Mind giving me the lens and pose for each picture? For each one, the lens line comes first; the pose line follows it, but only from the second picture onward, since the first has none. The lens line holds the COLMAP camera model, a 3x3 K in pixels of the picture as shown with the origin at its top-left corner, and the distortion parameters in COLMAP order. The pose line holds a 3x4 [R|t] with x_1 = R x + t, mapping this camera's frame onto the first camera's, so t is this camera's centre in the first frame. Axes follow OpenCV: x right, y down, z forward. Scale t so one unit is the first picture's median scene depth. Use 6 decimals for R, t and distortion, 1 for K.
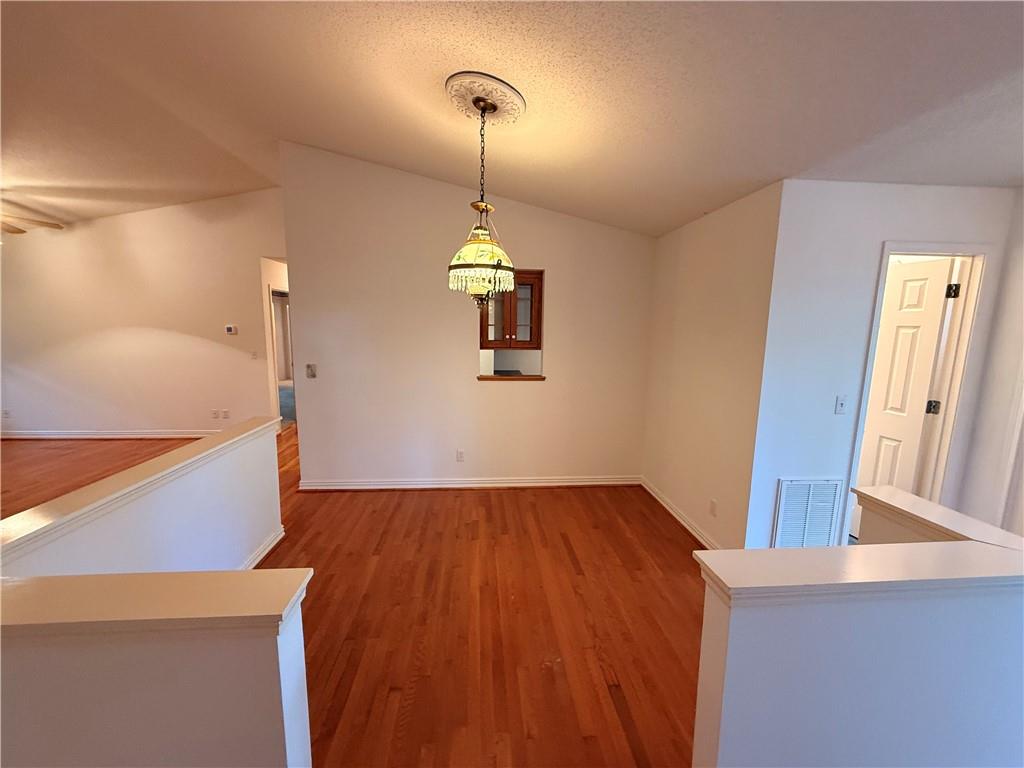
lens RADIAL K [[408.2, 0, 512.0], [0, 408.2, 384.0], [0, 0, 1]] dist [-0.000998, -0.000267]
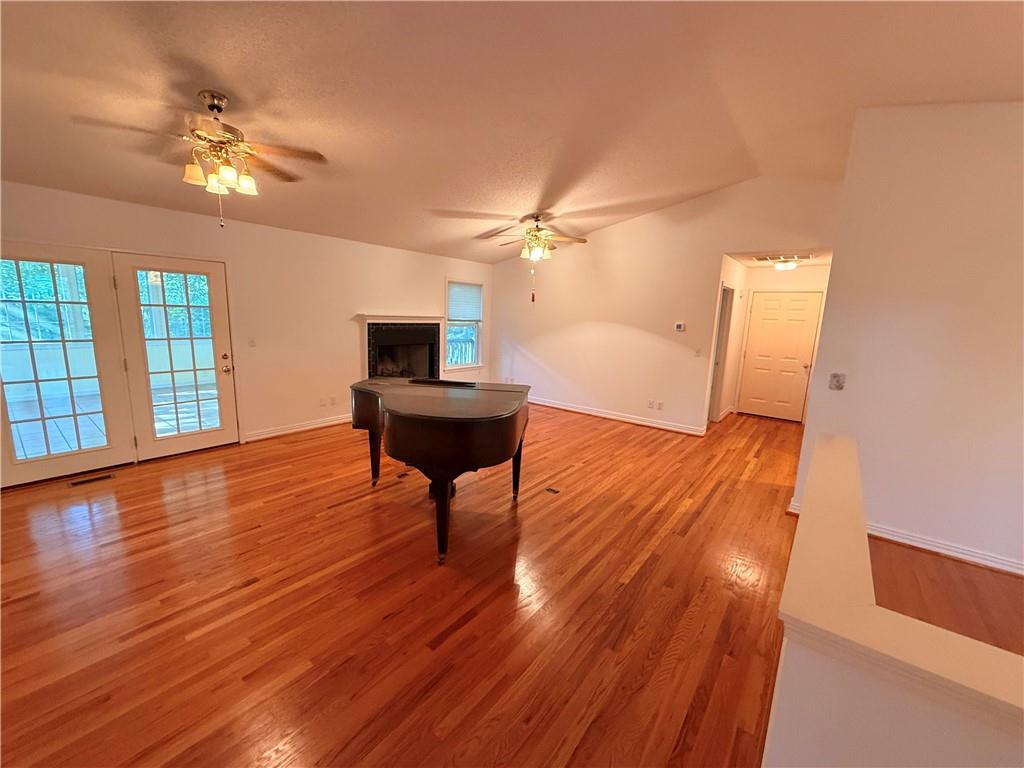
lens RADIAL K [[408.2, 0, 512.0], [0, 408.2, 384.0], [0, 0, 1]] dist [-0.000998, -0.000267]
pose [[0.734122, 0.128789, -0.666693, -0.404173], [-0.122408, 0.990863, 0.056623, 0.007245], [0.667894, 0.040040, 0.743179, -0.071853]]
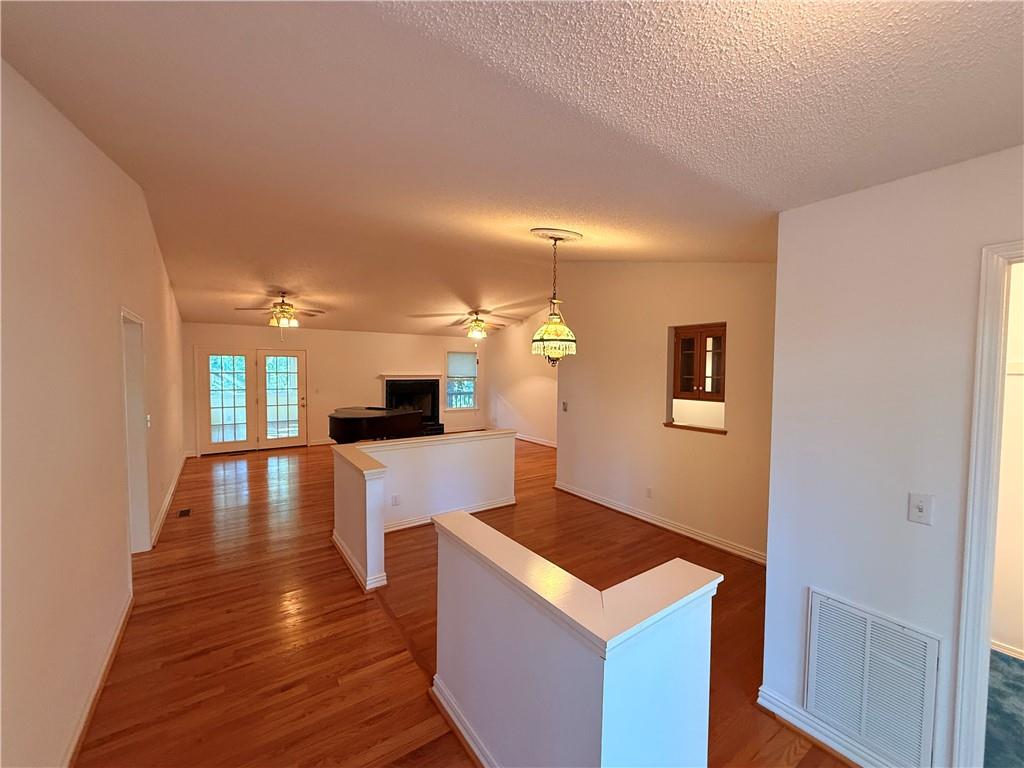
lens RADIAL K [[408.2, 0, 512.0], [0, 408.2, 384.0], [0, 0, 1]] dist [-0.000998, -0.000267]
pose [[0.507679, 0.024089, -0.861209, 0.649560], [-0.124056, 0.991236, -0.045405, -0.021118], [0.852568, 0.129889, 0.506218, 0.075281]]
